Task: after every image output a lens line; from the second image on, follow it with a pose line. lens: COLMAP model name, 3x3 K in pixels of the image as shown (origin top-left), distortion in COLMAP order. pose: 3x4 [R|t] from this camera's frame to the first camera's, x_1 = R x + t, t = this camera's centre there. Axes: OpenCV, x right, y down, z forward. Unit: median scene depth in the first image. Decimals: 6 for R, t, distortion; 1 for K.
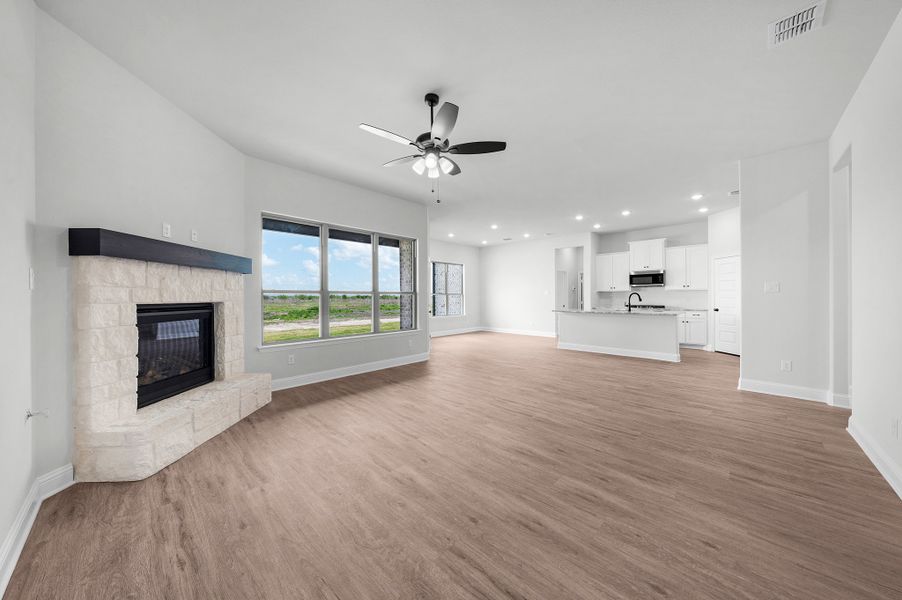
lens RADIAL K [[309.5, 0, 448.4], [0, 309.5, 295.1], [0, 0, 1]] dist [-0.001237, -0.000112]
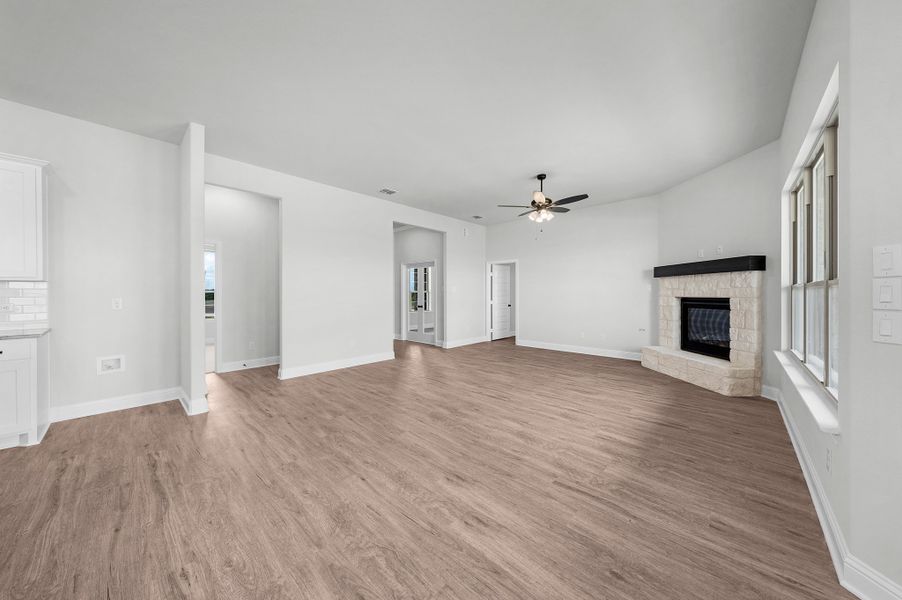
lens RADIAL K [[309.5, 0, 448.4], [0, 309.5, 295.1], [0, 0, 1]] dist [-0.001237, -0.000112]
pose [[-0.999915, 0.004733, -0.012108, 0.358218], [0.004759, 0.999987, -0.002057, 0.008177], [0.012098, -0.002114, -0.999925, 2.015756]]
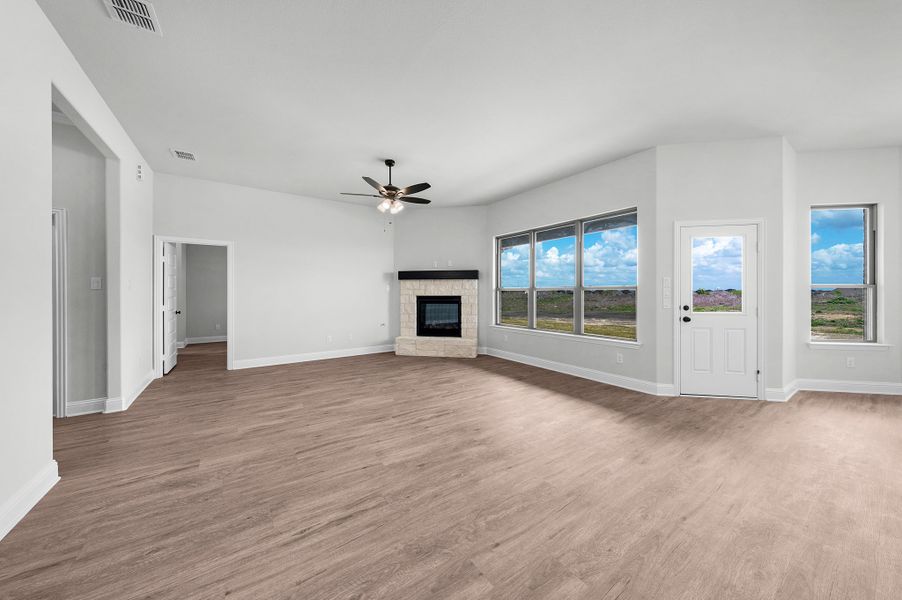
lens RADIAL K [[309.5, 0, 448.4], [0, 309.5, 295.1], [0, 0, 1]] dist [-0.001237, -0.000112]
pose [[-0.202209, 0.010212, -0.979289, 1.031070], [0.007662, 0.999932, 0.008845, 0.000955], [0.979312, -0.005715, -0.202274, 1.196263]]
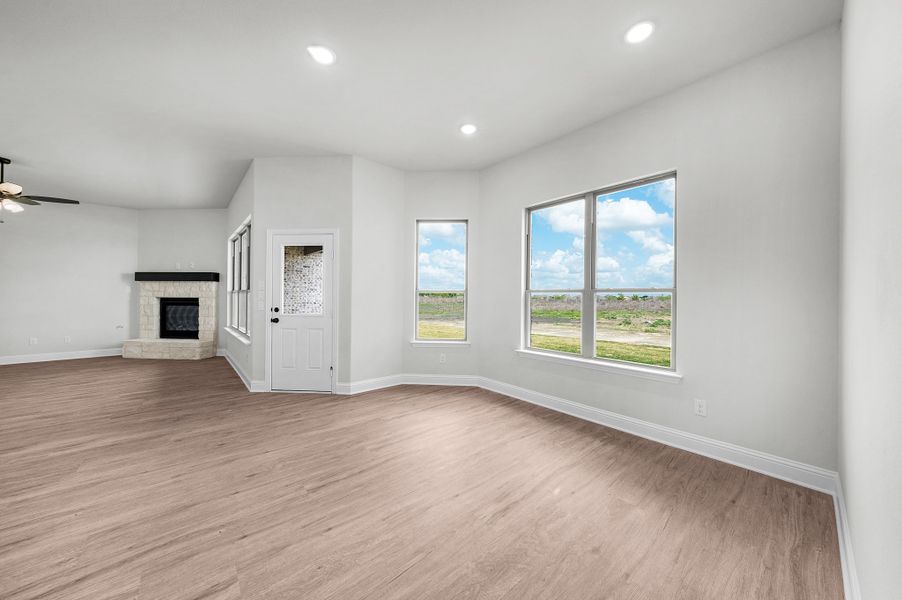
lens RADIAL K [[309.5, 0, 448.4], [0, 309.5, 295.1], [0, 0, 1]] dist [-0.001237, -0.000112]
pose [[-0.090760, -0.002108, -0.995871, 0.918337], [-0.001350, 0.999997, -0.001994, 0.007452], [0.995872, 0.001163, -0.090762, 2.454069]]
